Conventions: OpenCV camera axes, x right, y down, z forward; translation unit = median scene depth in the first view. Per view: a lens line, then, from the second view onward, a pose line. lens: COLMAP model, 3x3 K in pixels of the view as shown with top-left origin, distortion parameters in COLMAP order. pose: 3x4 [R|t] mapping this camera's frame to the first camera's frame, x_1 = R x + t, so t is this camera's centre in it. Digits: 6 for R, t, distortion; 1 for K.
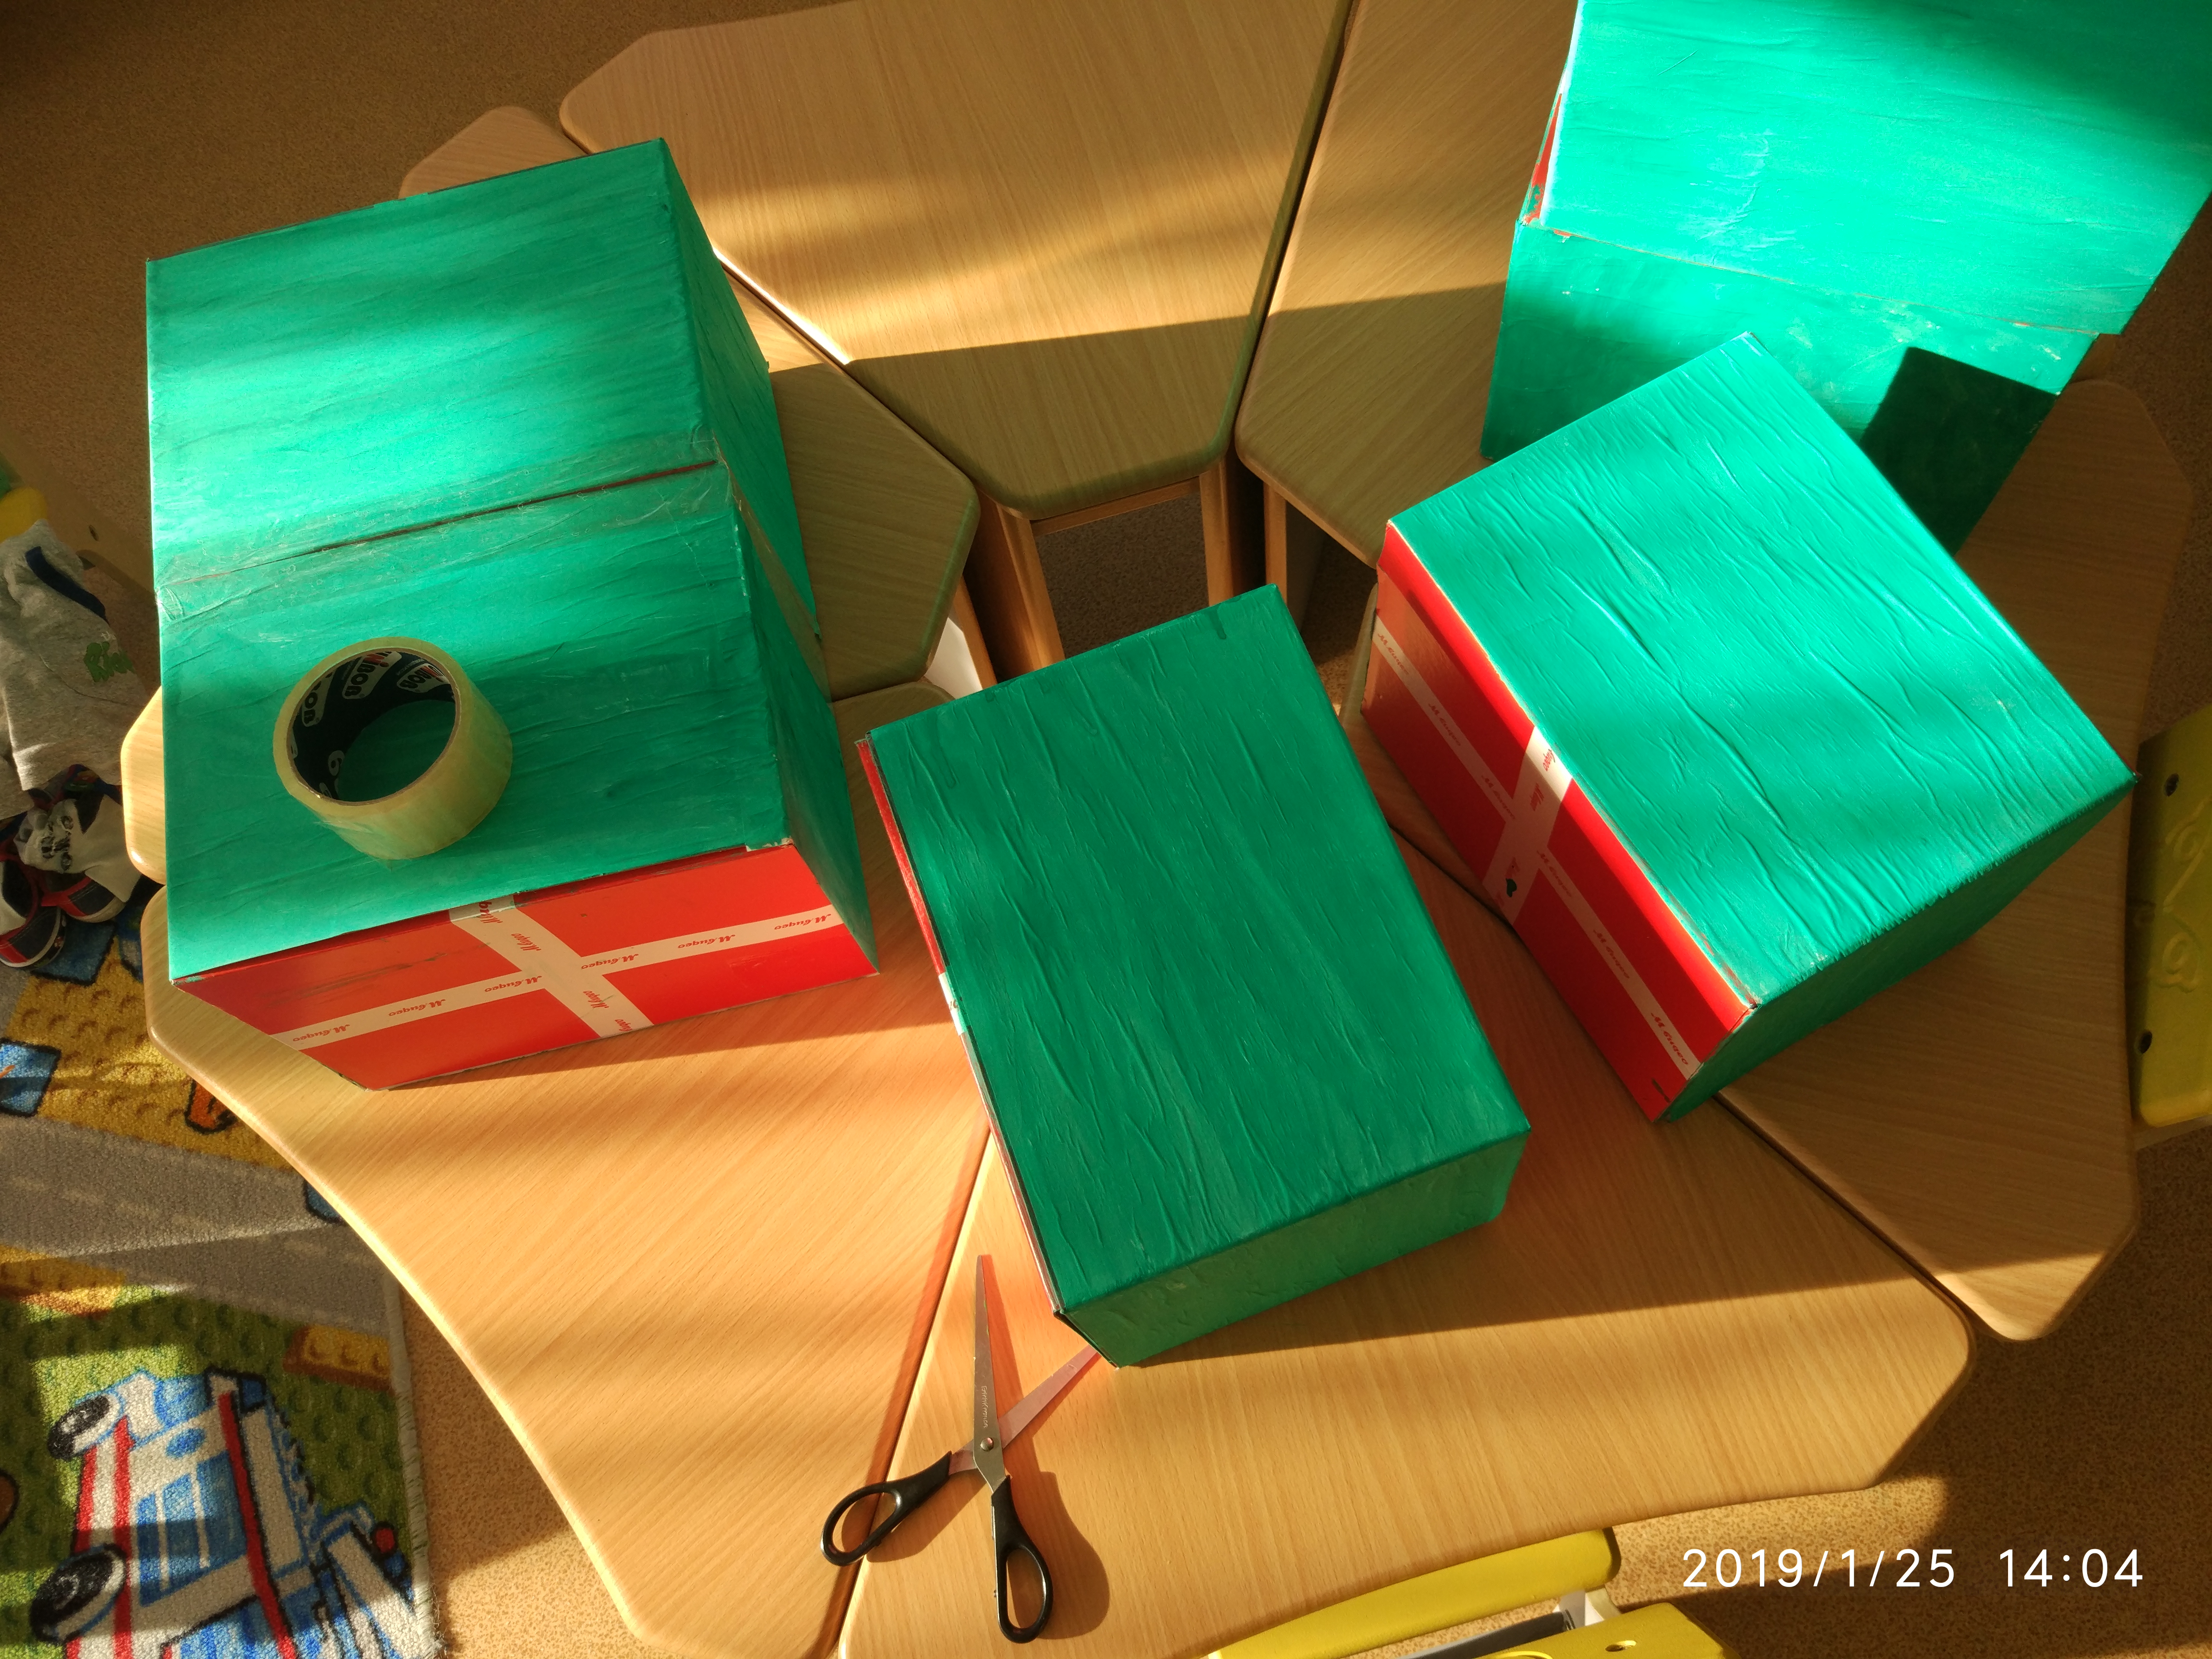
lens RADIAL K [[1866.8, 0, 1175.8], [0, 1866.8, 828.3], [0, 0, 1]] dist [0.097934, -0.177295]
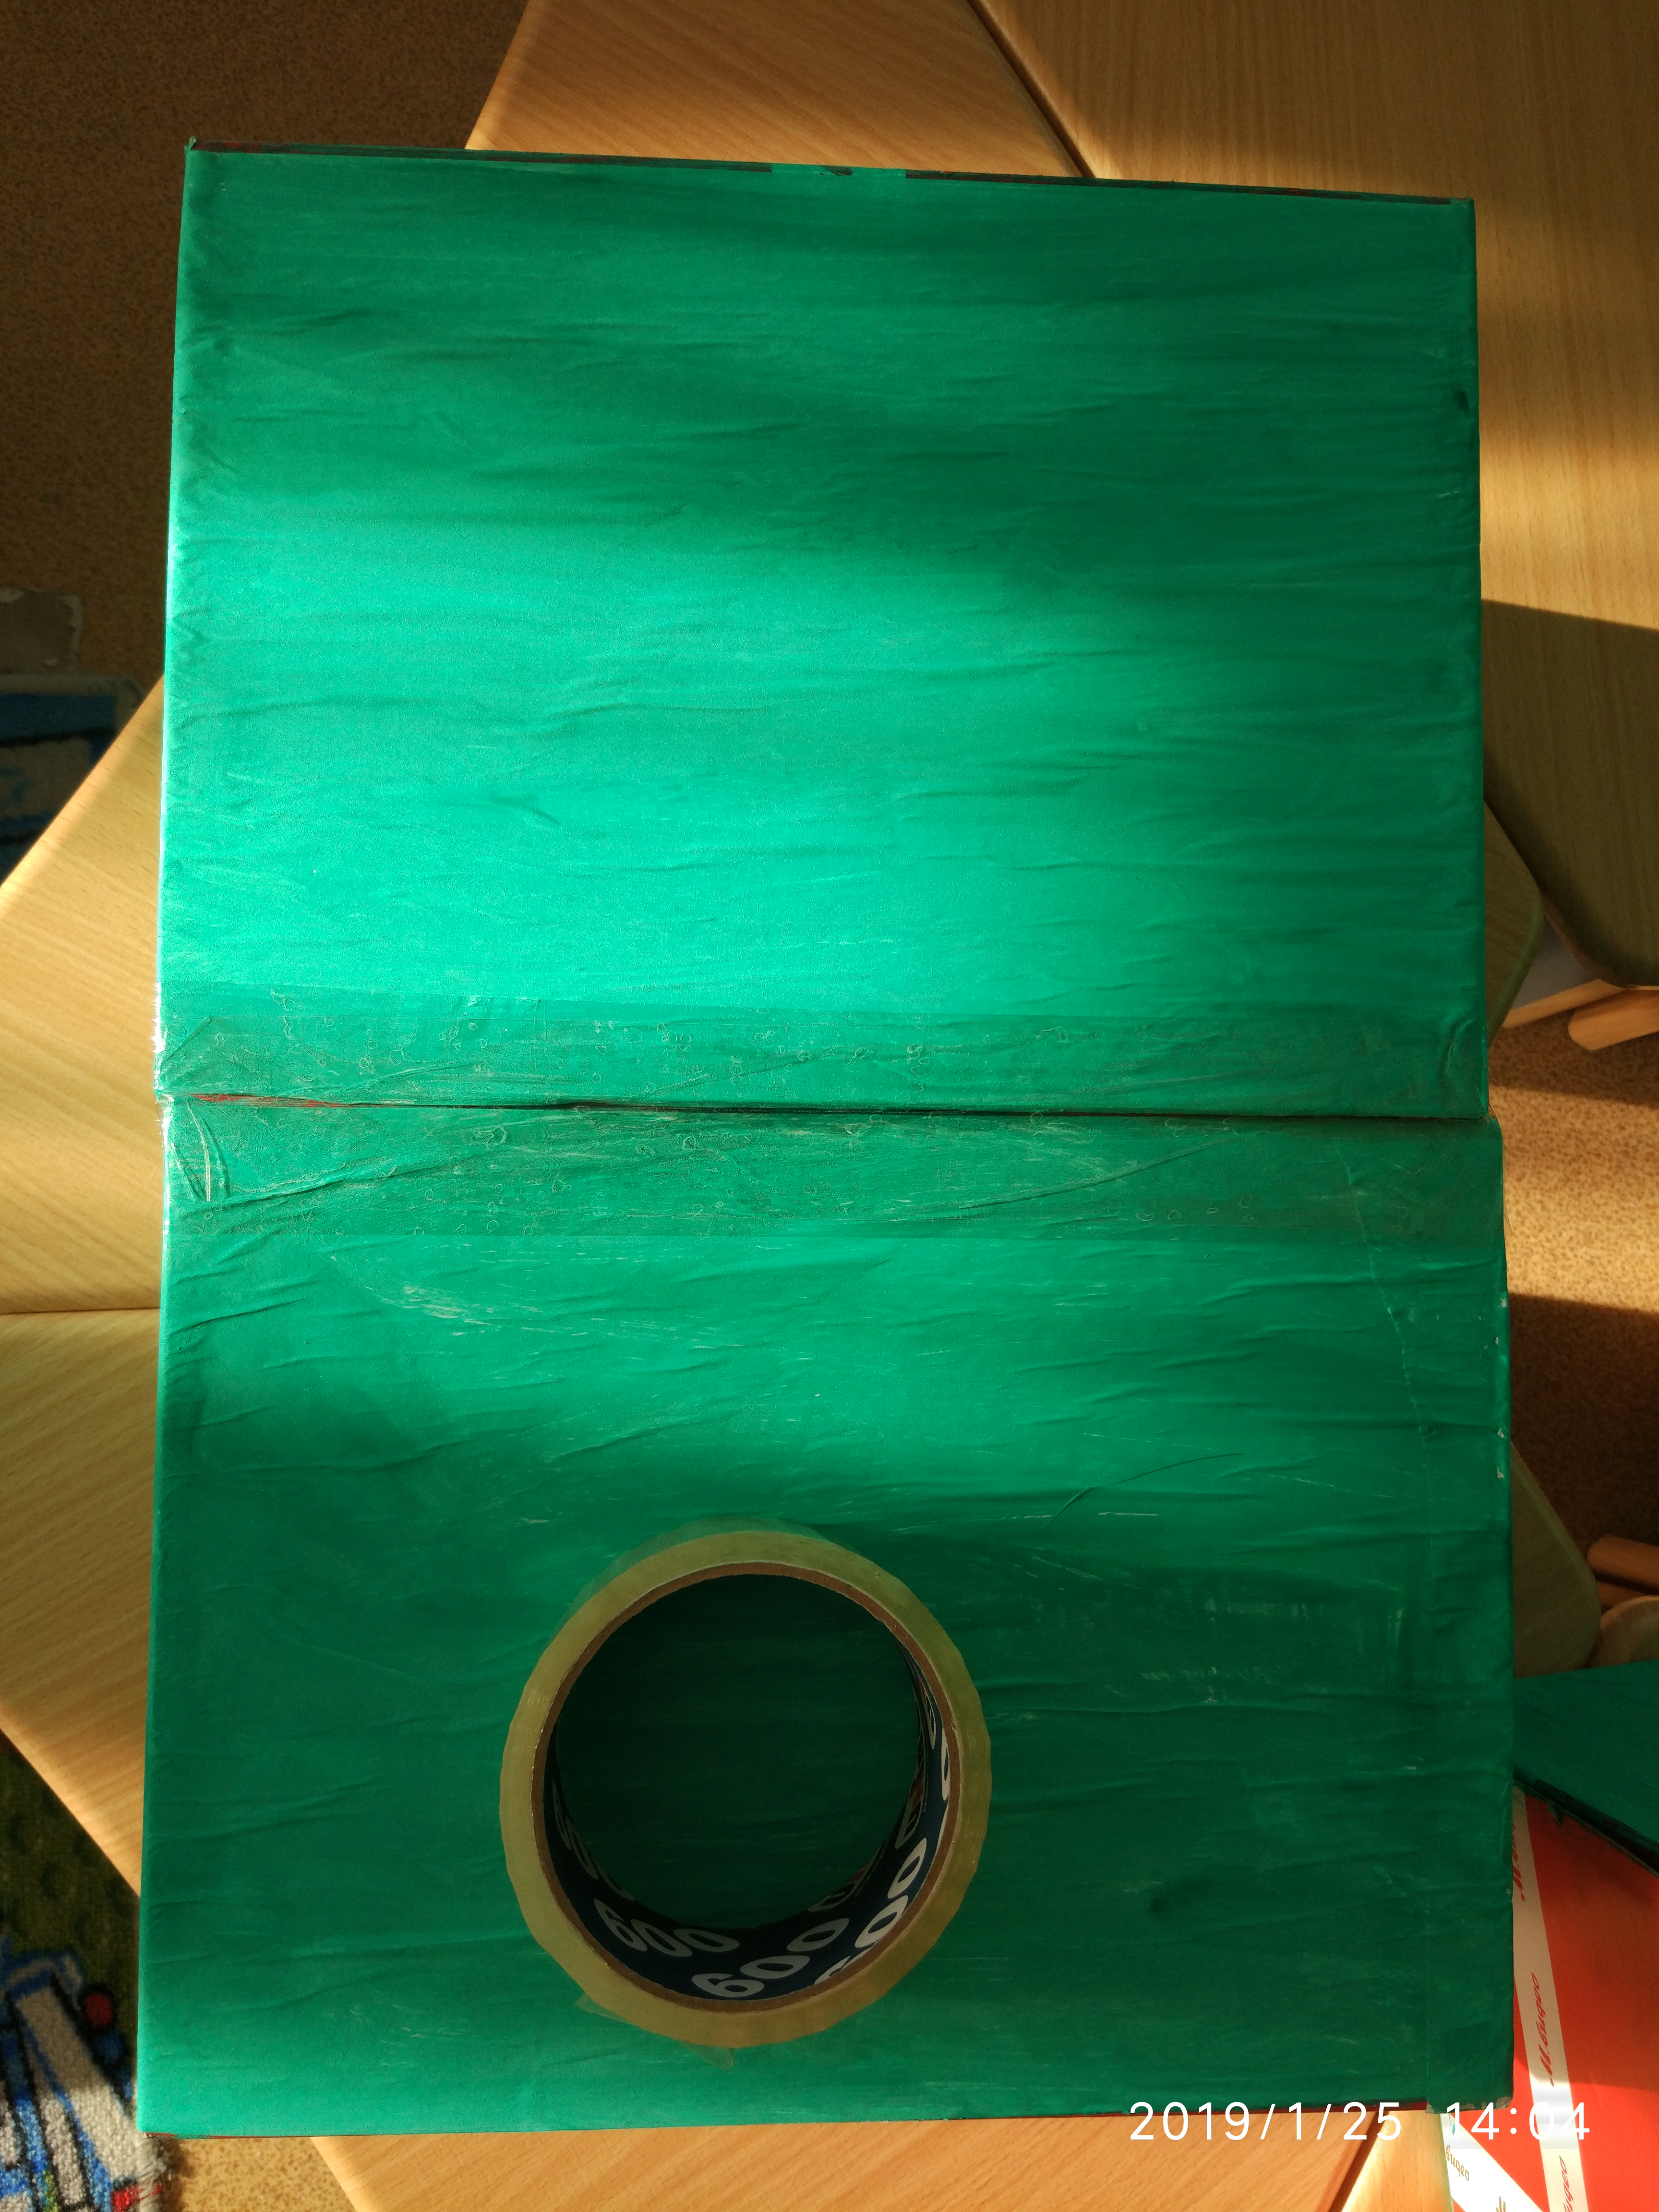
lens RADIAL K [[1866.8, 0, 862.6], [0, 1866.8, 1186.2], [0, 0, 1]] dist [0.097934, -0.177295]
pose [[0.963481, 0.238396, 0.121945, -0.422685], [-0.264104, 0.921163, 0.285847, -0.260982], [-0.044187, -0.307614, 0.950485, 0.571380]]
